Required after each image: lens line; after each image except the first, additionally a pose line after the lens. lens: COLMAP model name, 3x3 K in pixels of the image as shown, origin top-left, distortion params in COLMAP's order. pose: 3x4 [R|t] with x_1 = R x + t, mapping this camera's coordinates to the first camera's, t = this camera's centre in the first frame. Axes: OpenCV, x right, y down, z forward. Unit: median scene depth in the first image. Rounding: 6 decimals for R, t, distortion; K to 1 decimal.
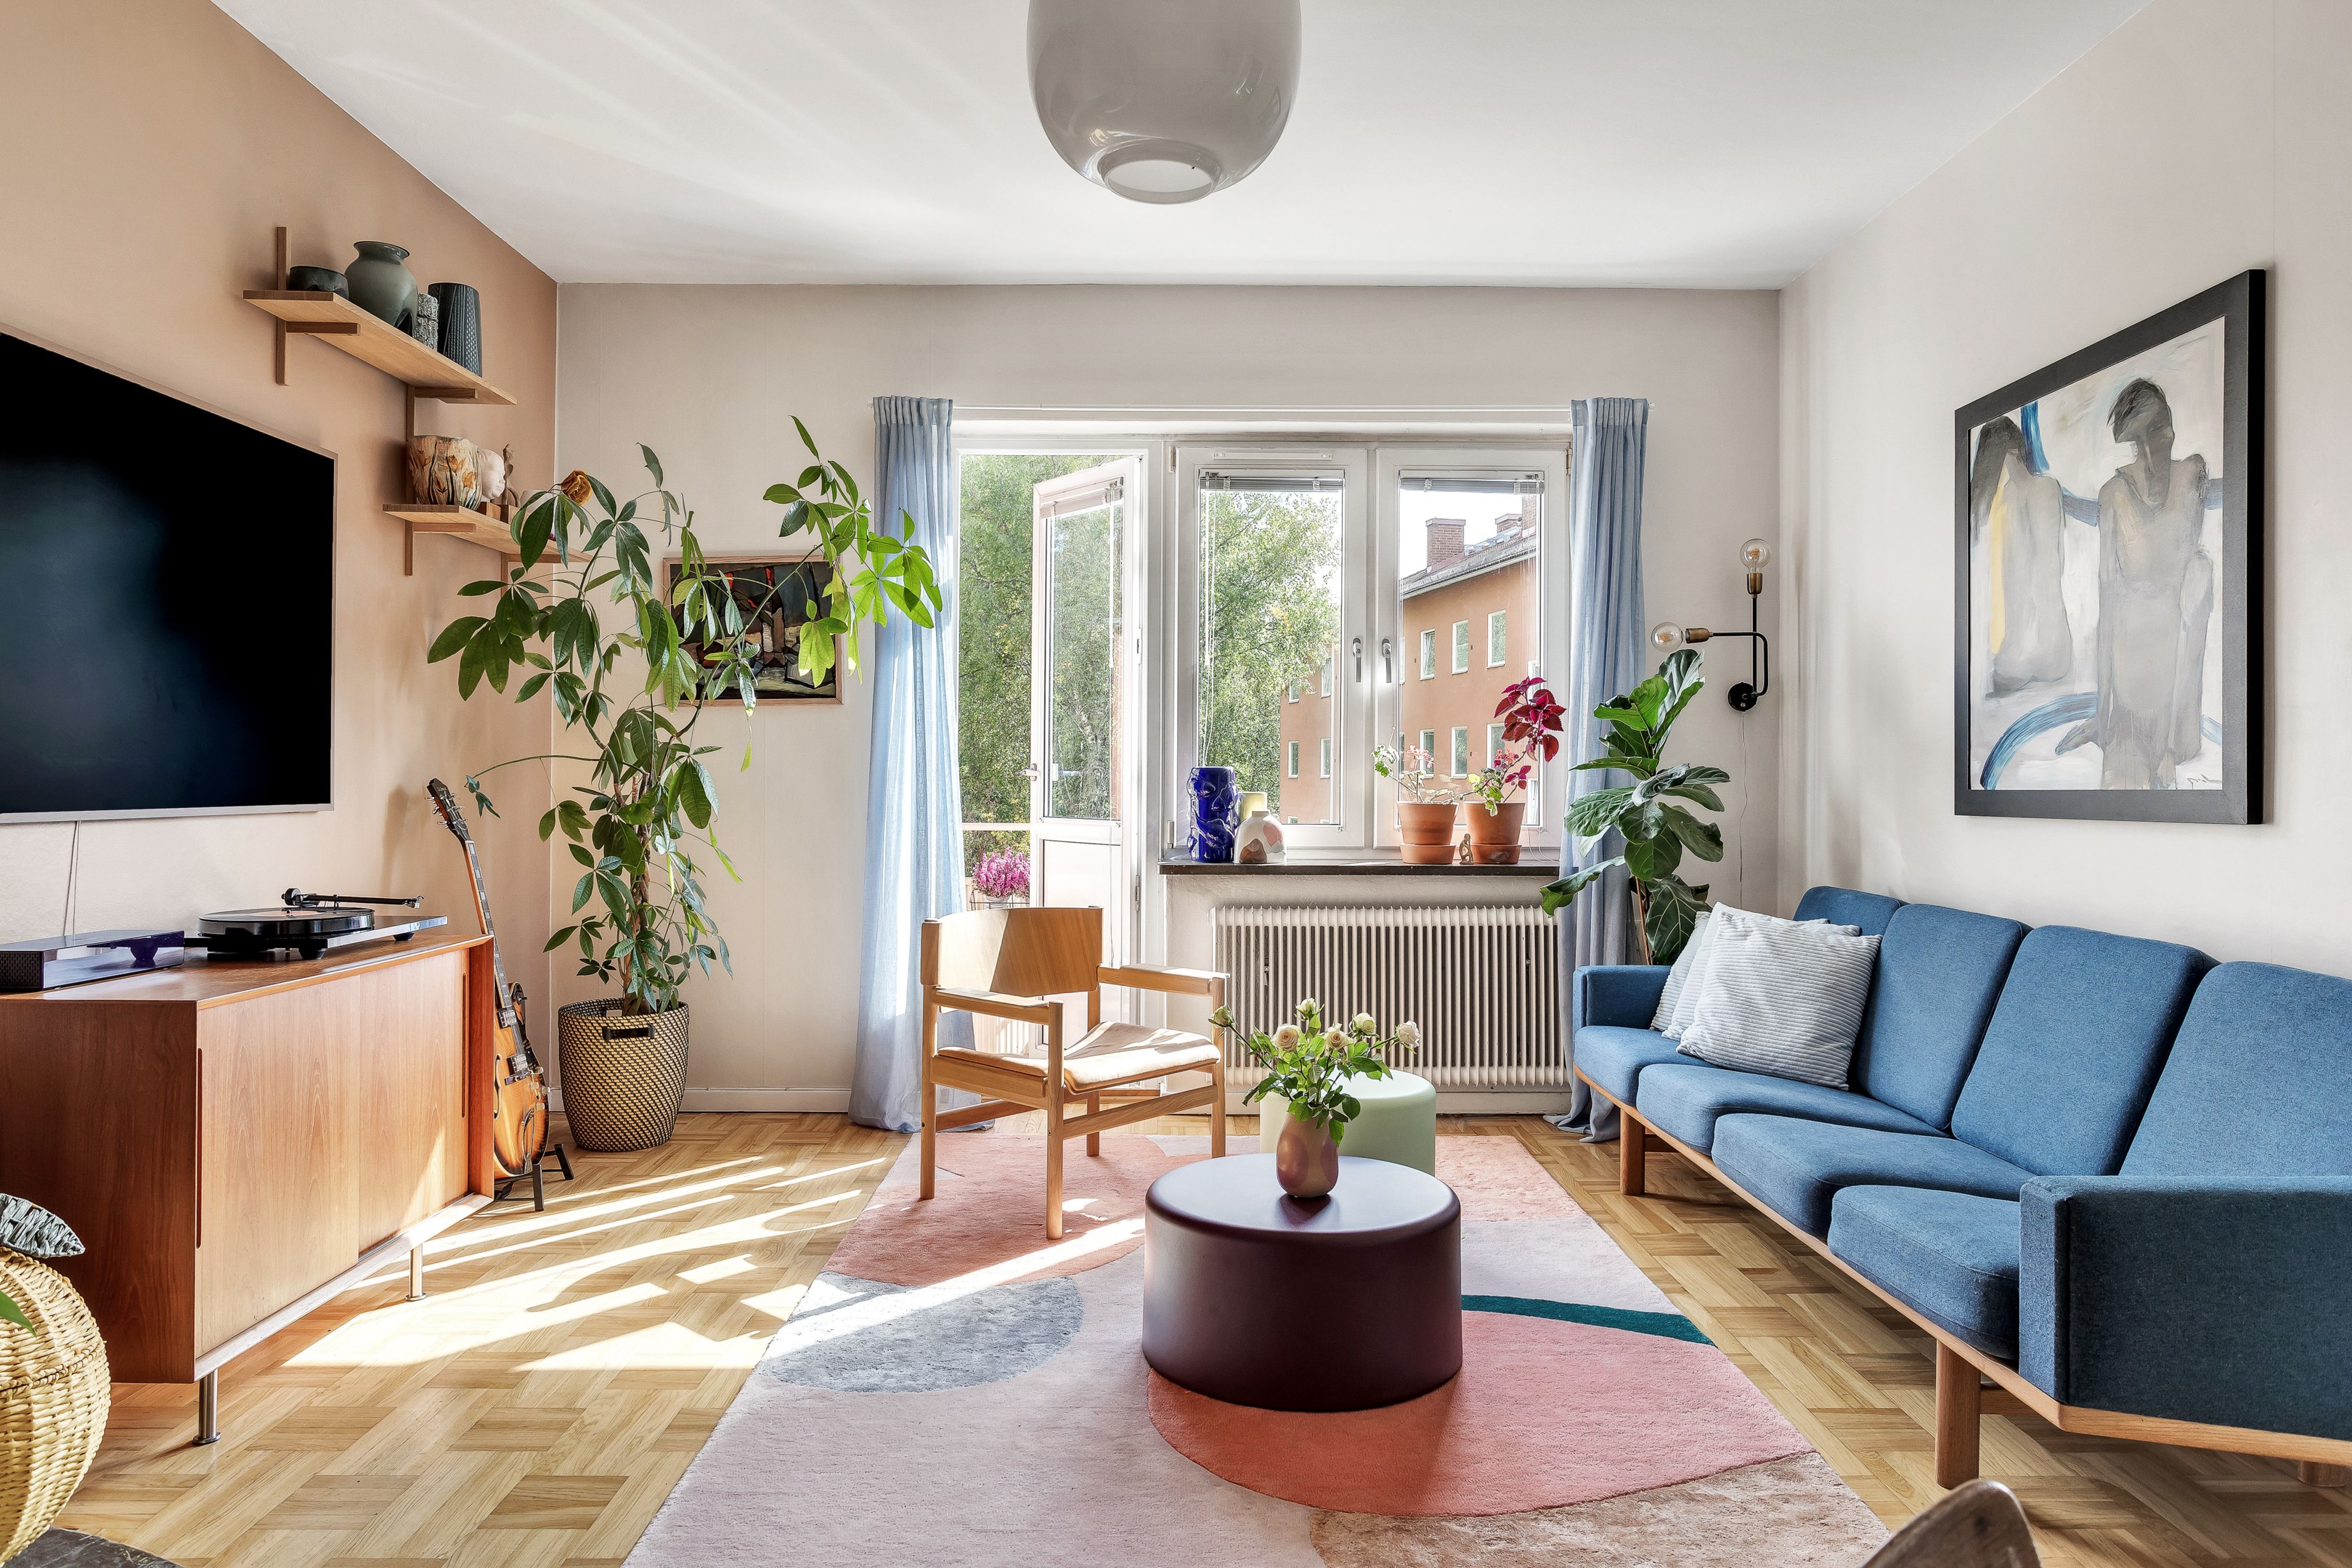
lens RADIAL K [[1507.4, 0, 1176.0], [0, 1507.4, 784.0], [0, 0, 1]] dist [-0.004480, 0.003355]
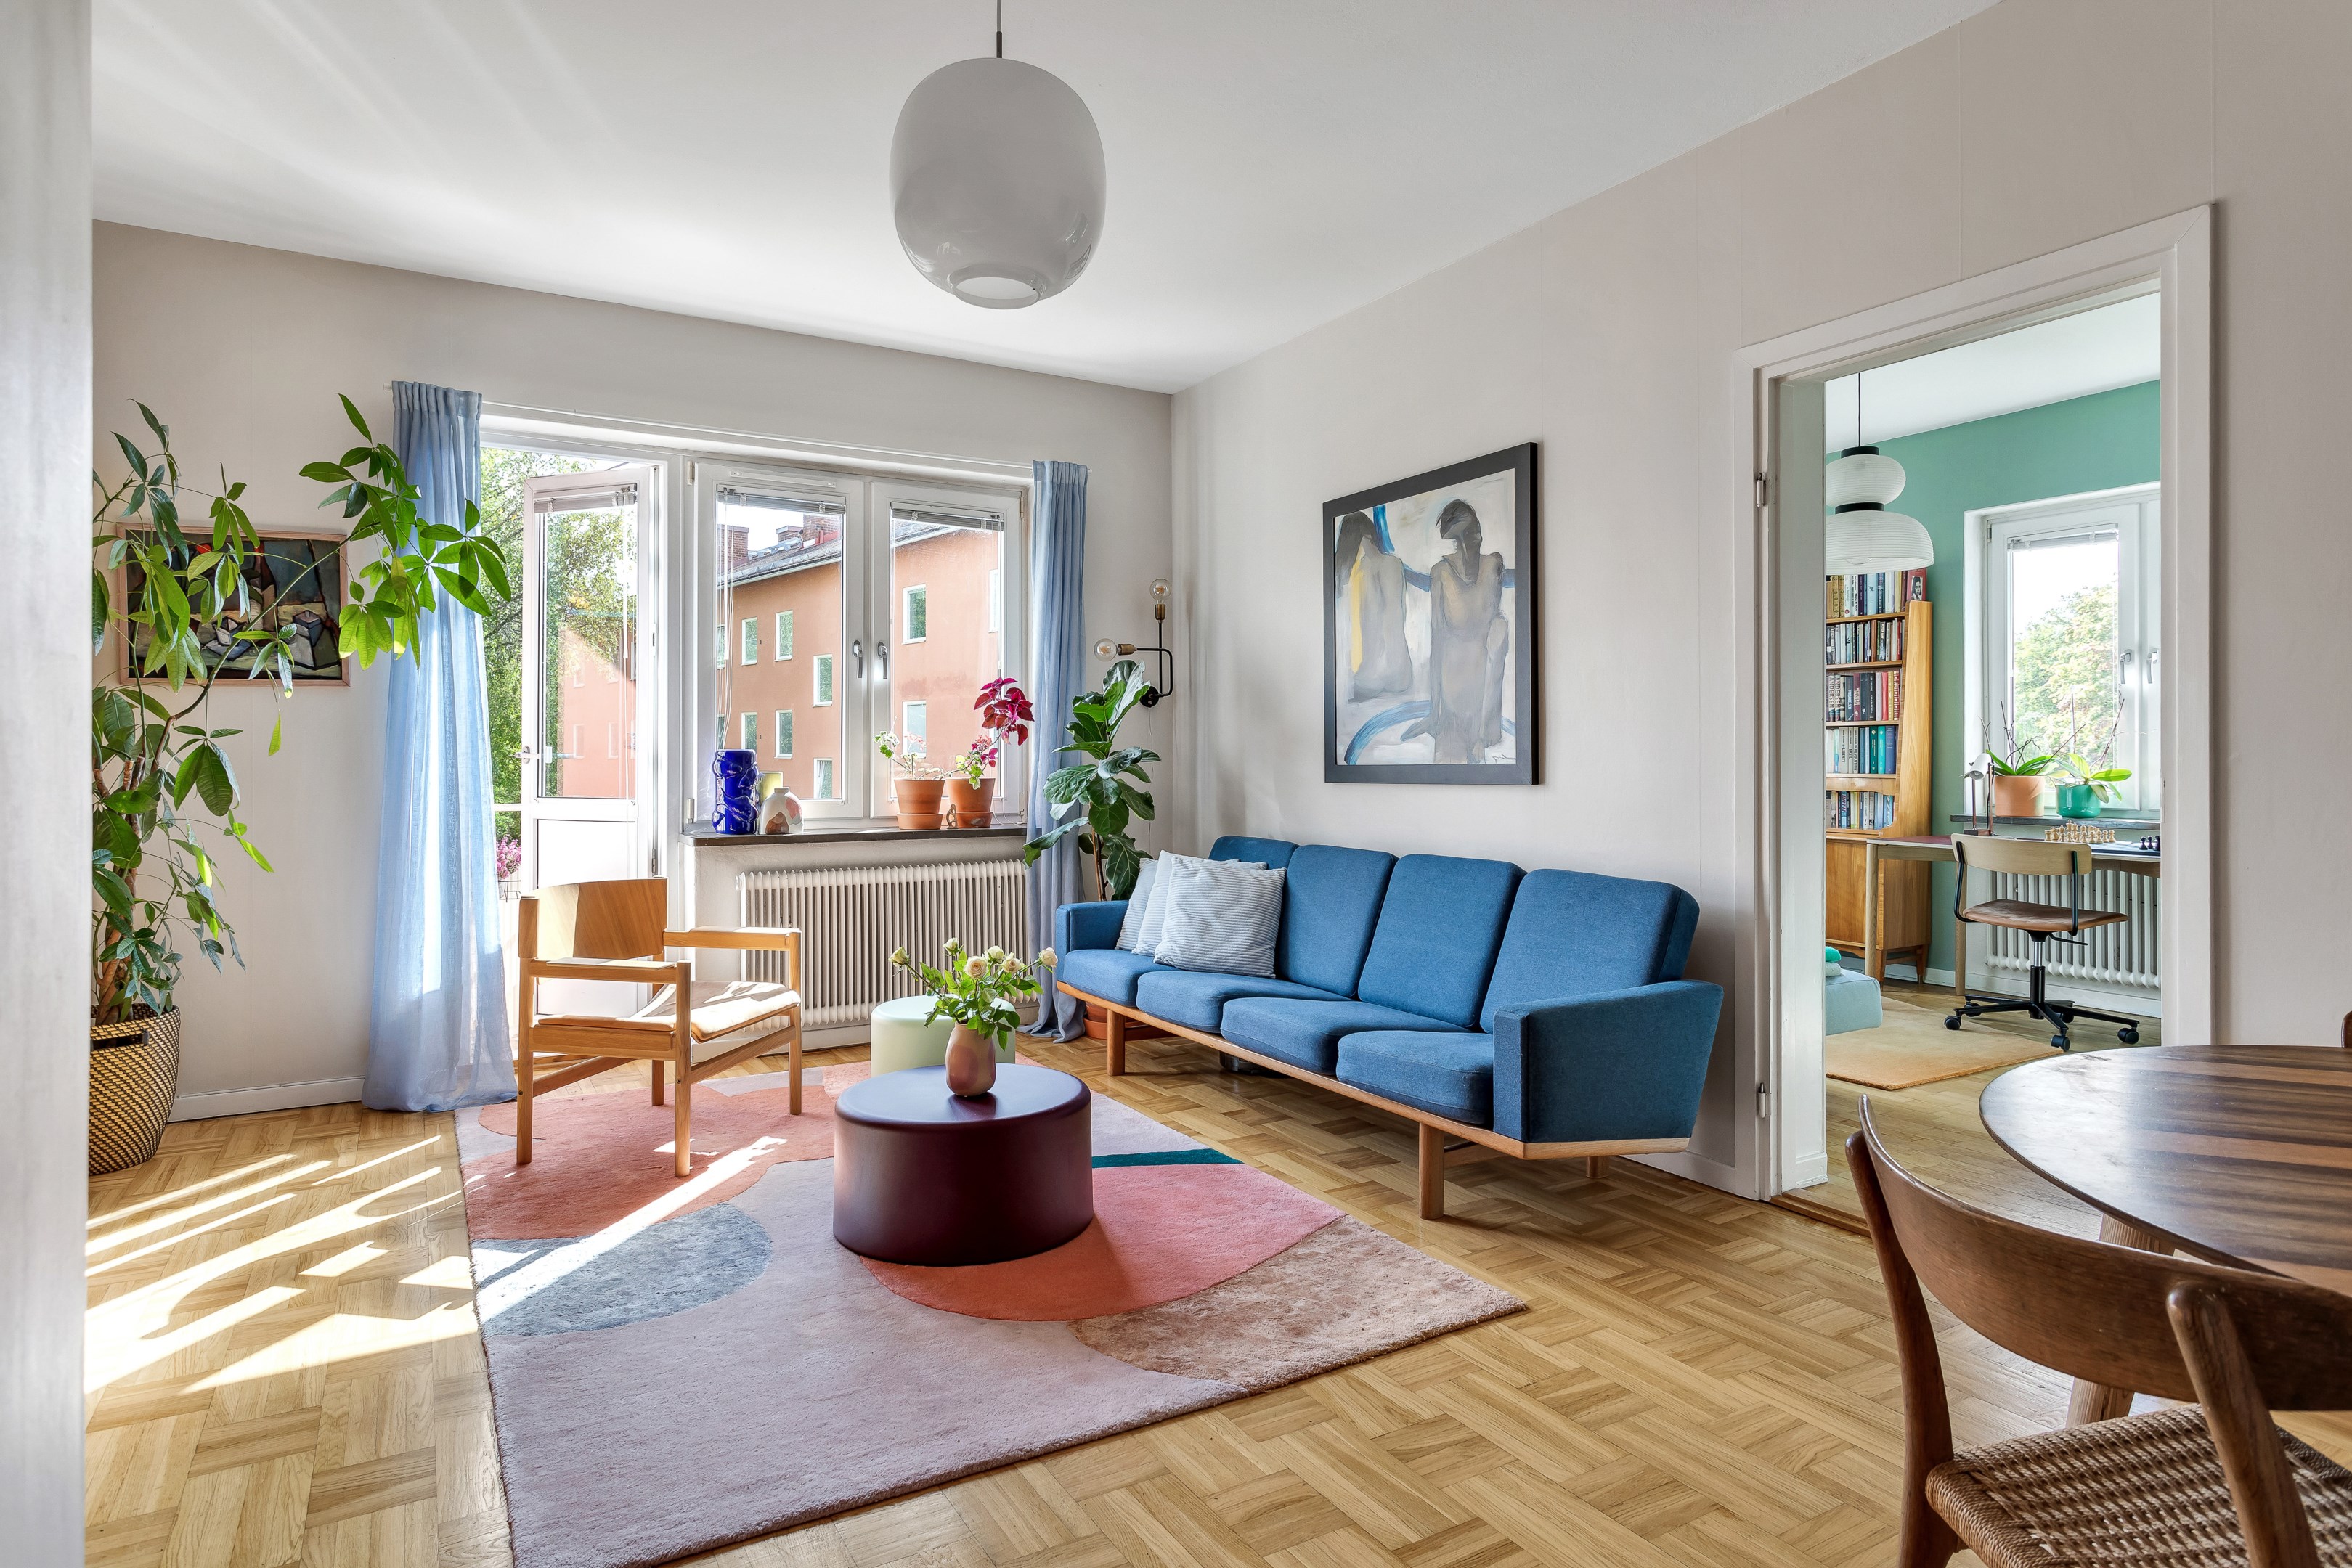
lens RADIAL K [[1314.5, 0, 1177.7], [0, 1314.5, 755.1], [0, 0, 1]] dist [-0.000445, 0.002152]
pose [[0.862507, -0.003557, 0.506033, -0.246197], [0.006616, 0.999969, -0.004248, -0.001297], [-0.506003, 0.007012, 0.862503, -0.018864]]
